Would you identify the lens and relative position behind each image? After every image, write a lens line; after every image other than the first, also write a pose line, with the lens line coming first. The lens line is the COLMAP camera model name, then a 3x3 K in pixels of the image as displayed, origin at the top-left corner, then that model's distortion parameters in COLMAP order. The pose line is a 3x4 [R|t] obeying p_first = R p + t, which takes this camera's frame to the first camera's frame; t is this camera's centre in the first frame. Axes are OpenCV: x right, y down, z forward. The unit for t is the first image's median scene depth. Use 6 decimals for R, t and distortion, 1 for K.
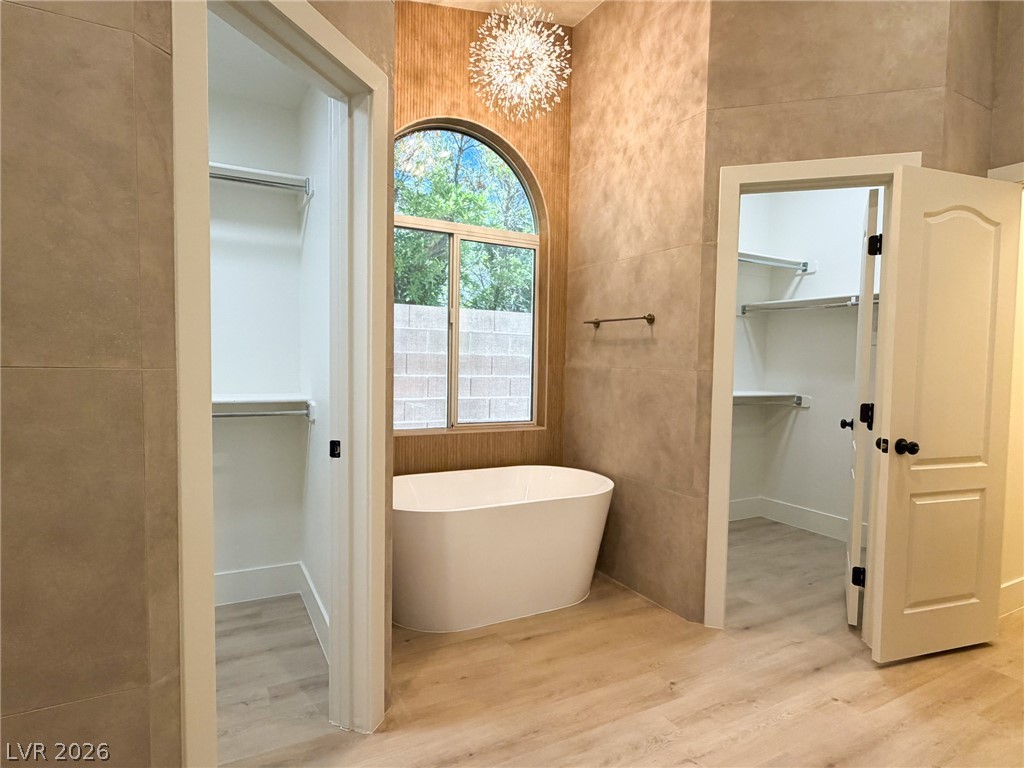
lens RADIAL K [[570.7, 0, 511.6], [0, 570.7, 386.9], [0, 0, 1]] dist [-0.002744, 0.000071]
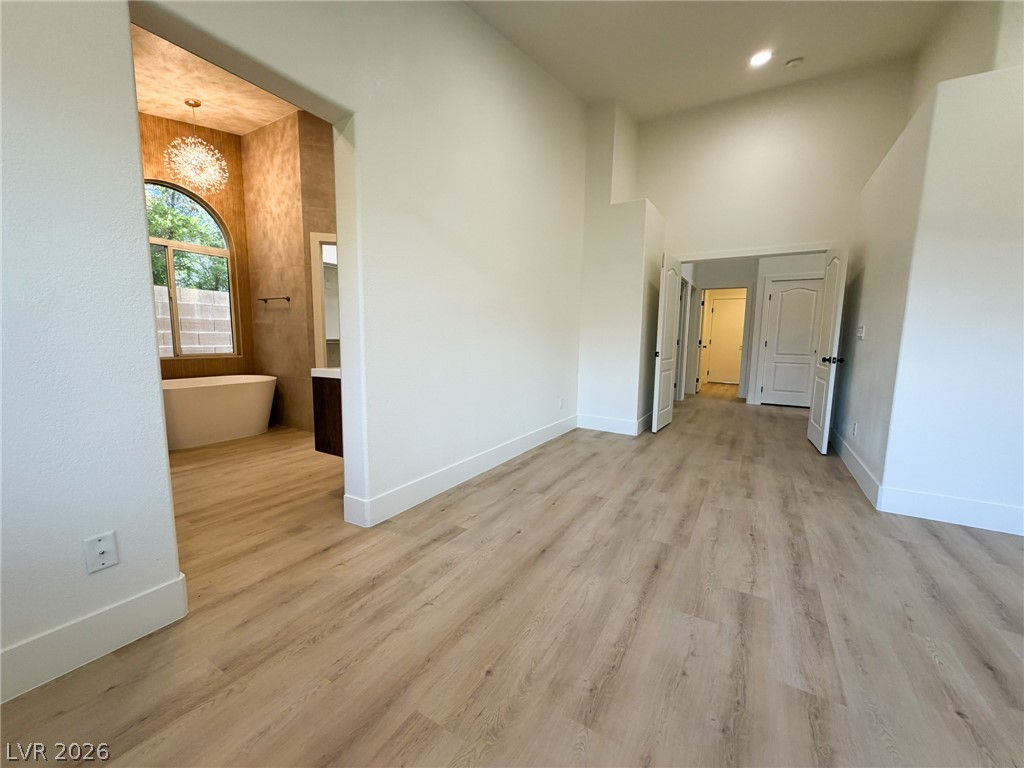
lens RADIAL K [[414.4, 0, 511.0], [0, 414.4, 385.6], [0, 0, 1]] dist [0.001570, -0.000138]
pose [[0.864619, -0.068858, 0.497686, 0.158552], [0.028119, 0.995643, 0.088903, 0.081983], [-0.501640, -0.062872, 0.862789, -0.713619]]
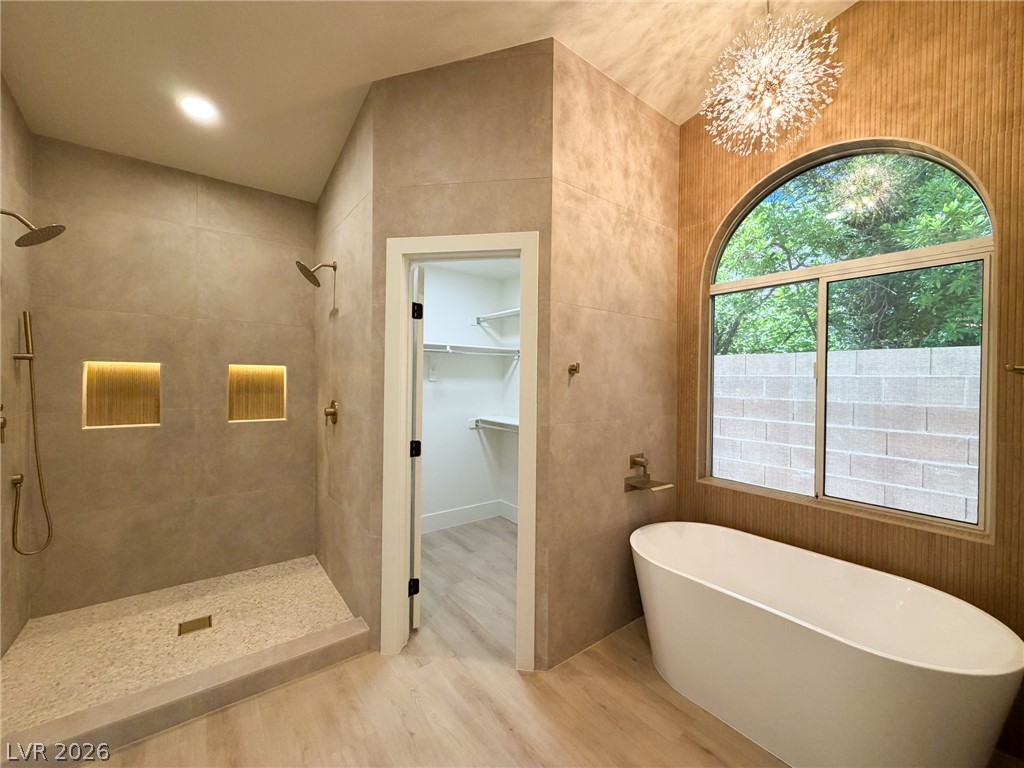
lens RADIAL K [[414.4, 0, 514.2], [0, 414.4, 390.5], [0, 0, 1]] dist [0.001570, -0.000138]
pose [[0.142438, 0.013129, -0.989717, 0.499745], [-0.047760, 0.998838, 0.006377, -0.085010], [0.988651, 0.046361, 0.142900, 0.479646]]
